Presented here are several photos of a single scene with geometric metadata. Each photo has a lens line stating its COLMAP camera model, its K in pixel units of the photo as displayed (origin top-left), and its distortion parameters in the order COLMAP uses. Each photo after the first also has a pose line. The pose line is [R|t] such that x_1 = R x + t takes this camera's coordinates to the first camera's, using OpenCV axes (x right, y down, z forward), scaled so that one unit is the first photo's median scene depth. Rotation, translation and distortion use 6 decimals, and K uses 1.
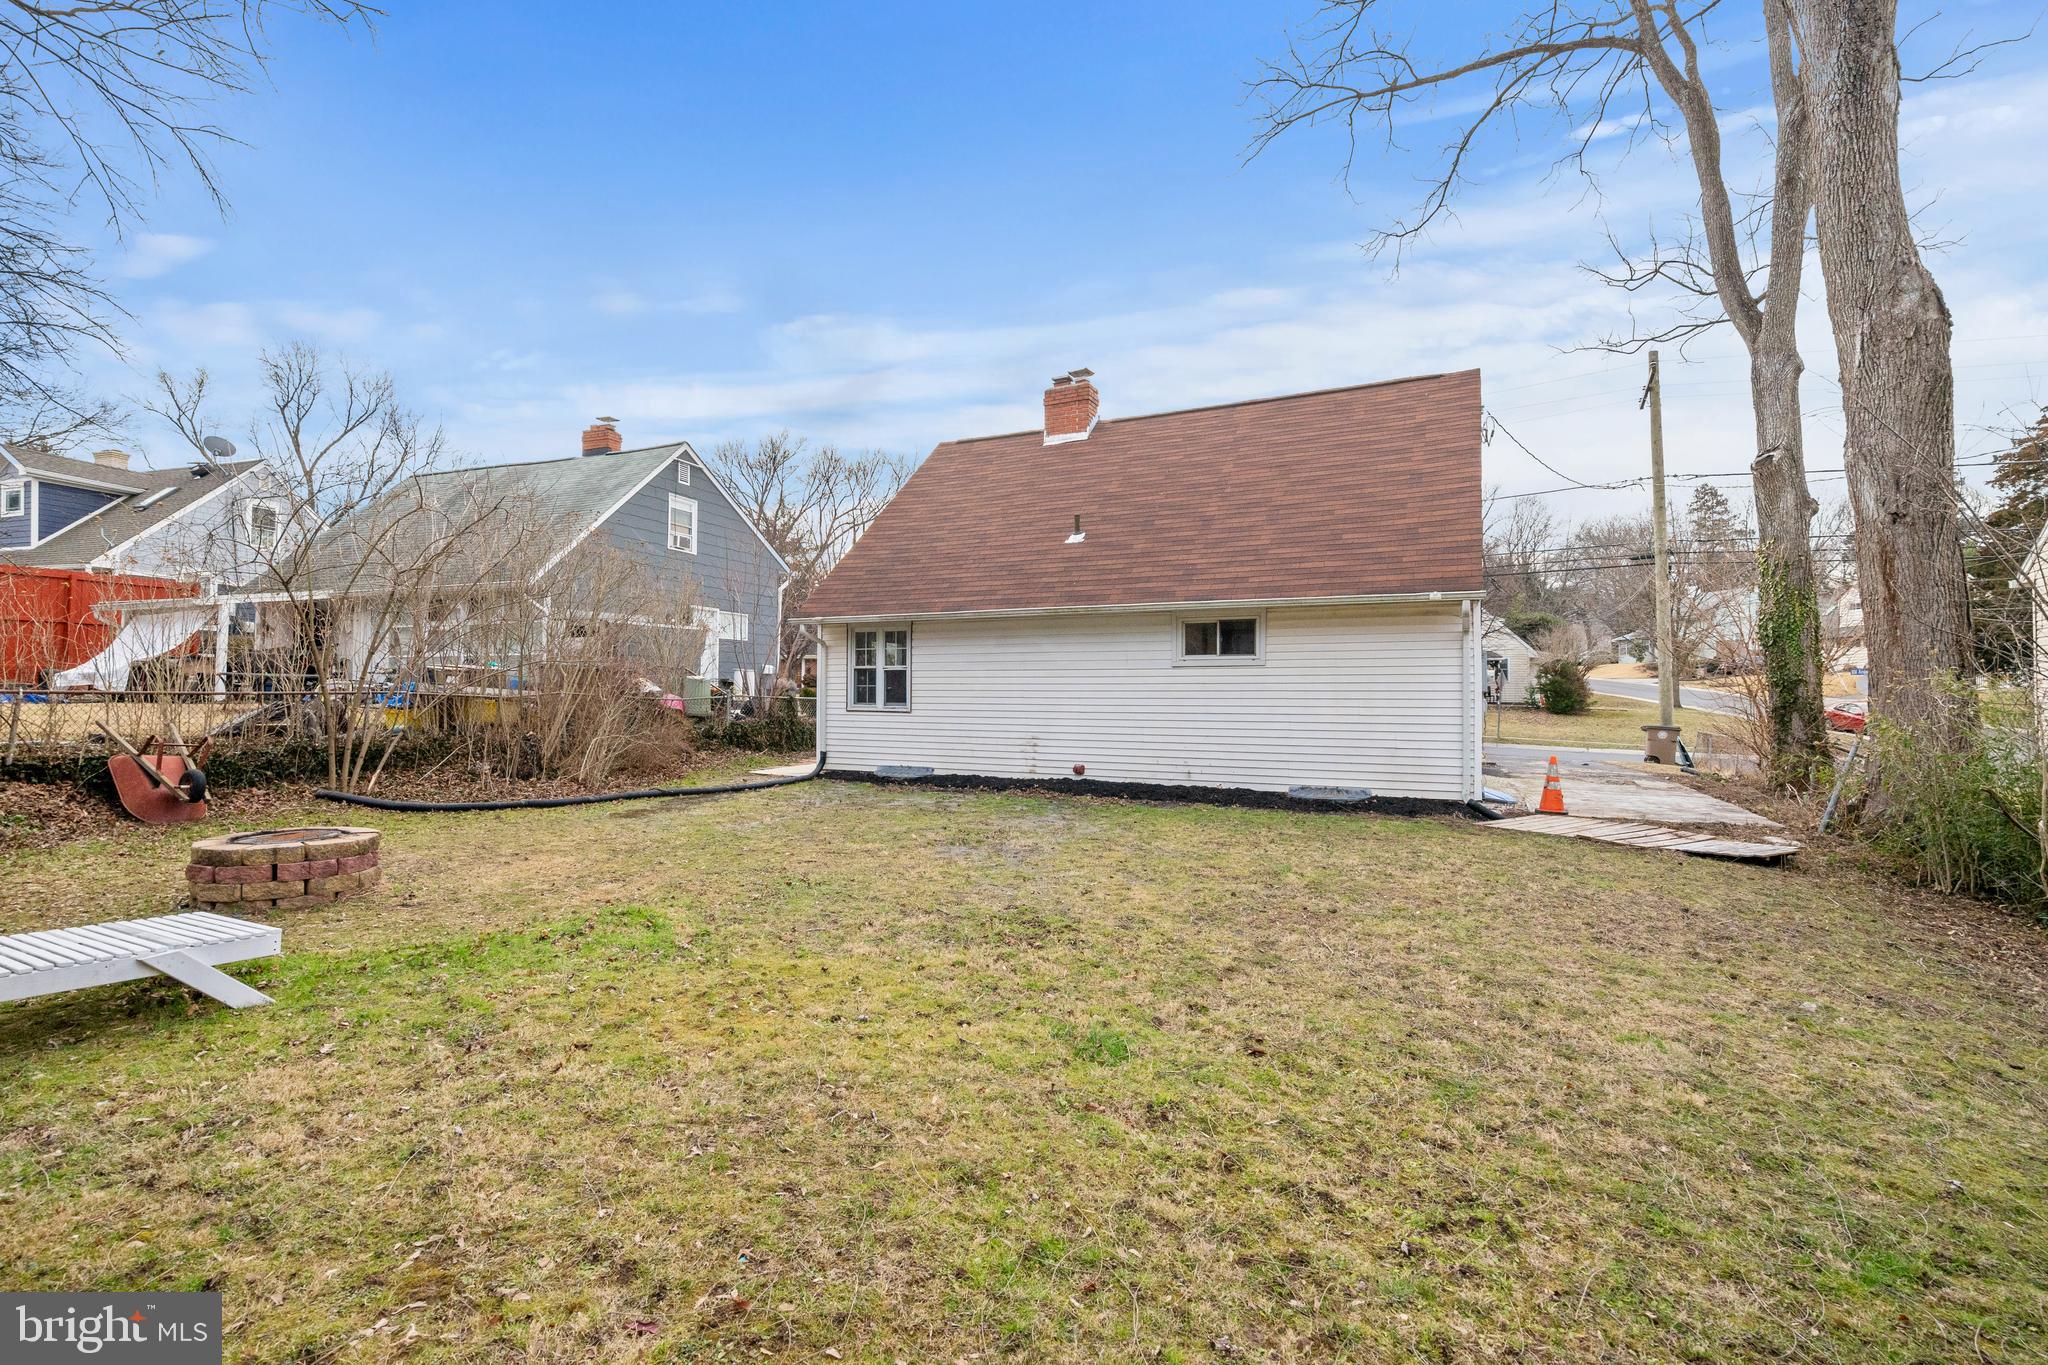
lens RADIAL K [[926.2, 0, 1021.1], [0, 926.2, 678.6], [0, 0, 1]] dist [-0.007401, 0.002888]
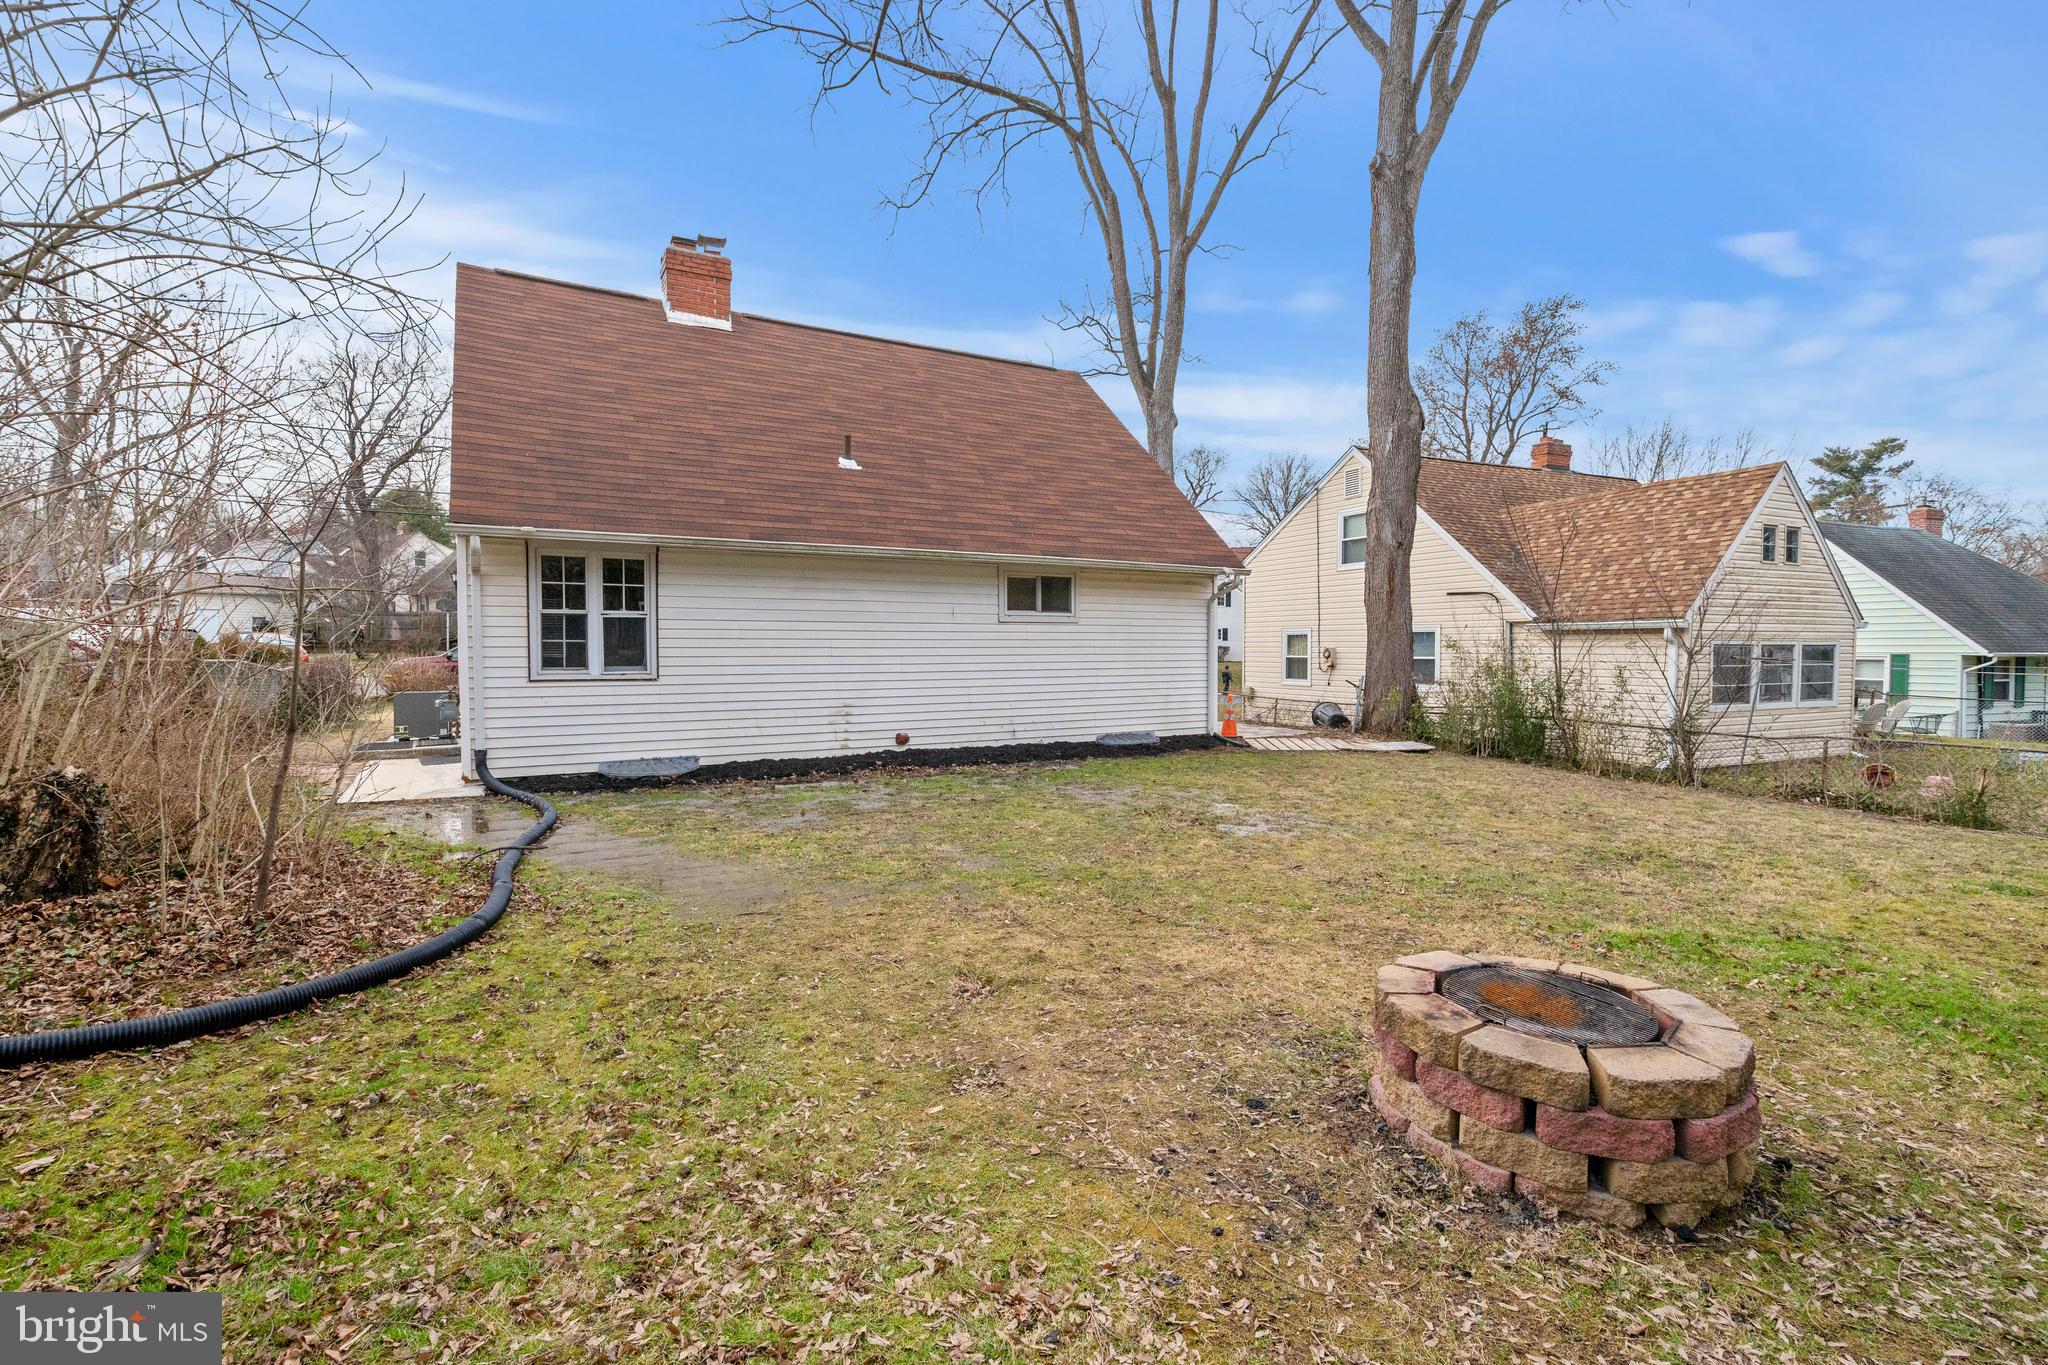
lens RADIAL K [[926.2, 0, 1024.1], [0, 926.2, 685.7], [0, 0, 1]] dist [-0.007401, 0.002888]
pose [[0.548736, -0.038371, 0.835115, -0.544604], [-0.012512, 0.998457, 0.054098, 0.000449], [-0.835902, -0.040134, 0.547409, 0.396887]]
